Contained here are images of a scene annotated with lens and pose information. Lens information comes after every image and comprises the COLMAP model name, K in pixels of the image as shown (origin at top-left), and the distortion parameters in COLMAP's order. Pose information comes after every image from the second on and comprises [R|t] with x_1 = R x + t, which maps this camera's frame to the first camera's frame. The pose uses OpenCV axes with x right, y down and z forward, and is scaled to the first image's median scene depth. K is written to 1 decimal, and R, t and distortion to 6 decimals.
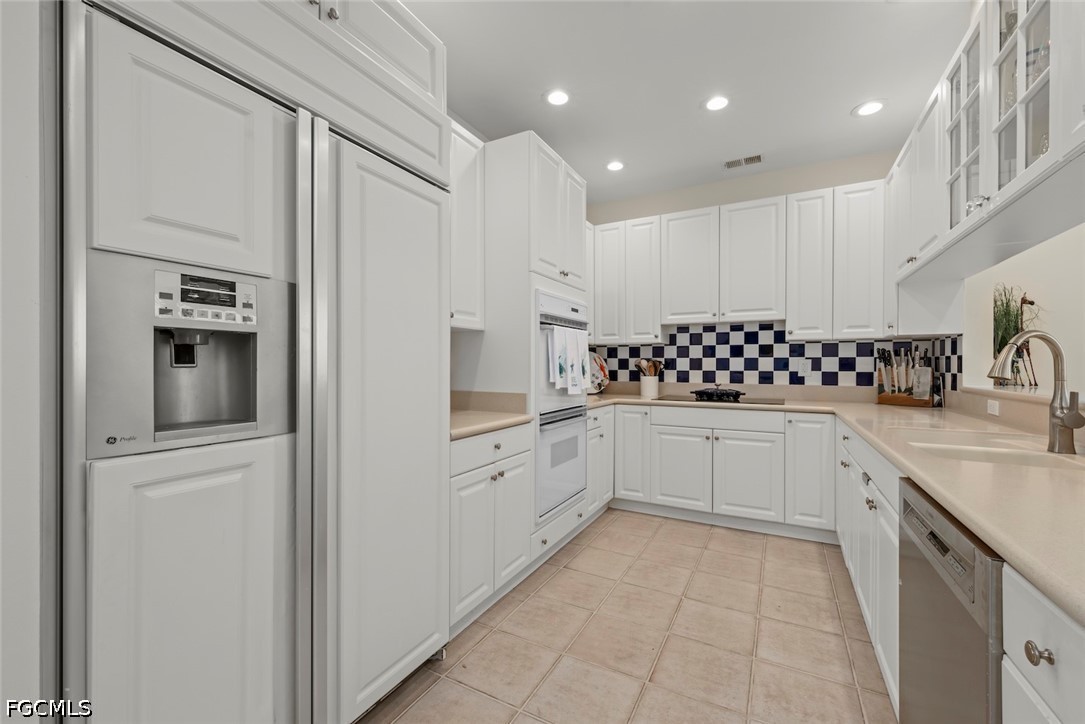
lens RADIAL K [[427.6, 0, 542.3], [0, 427.6, 364.6], [0, 0, 1]] dist [0.003249, 0.000232]
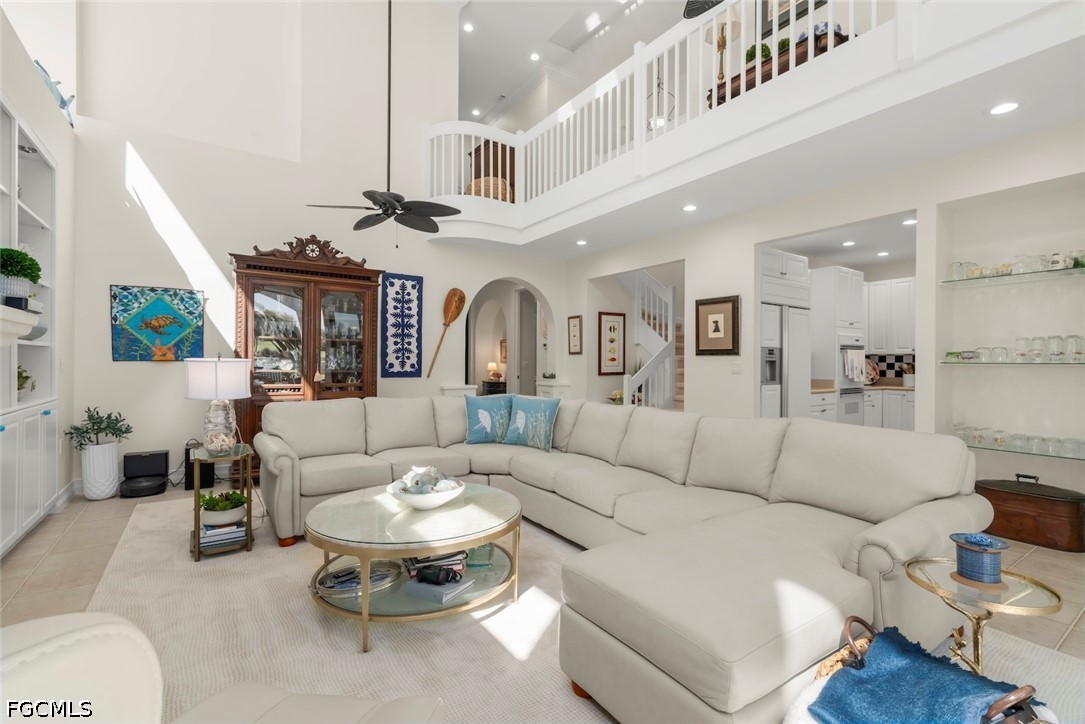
lens RADIAL K [[481.0, 0, 540.2], [0, 481.0, 361.1], [0, 0, 1]] dist [-0.000266, -0.001616]
pose [[0.888254, 0.002950, -0.459344, -0.195314], [-0.002985, 0.999995, 0.000651, -0.023656], [0.459343, 0.000793, 0.888258, -1.578580]]
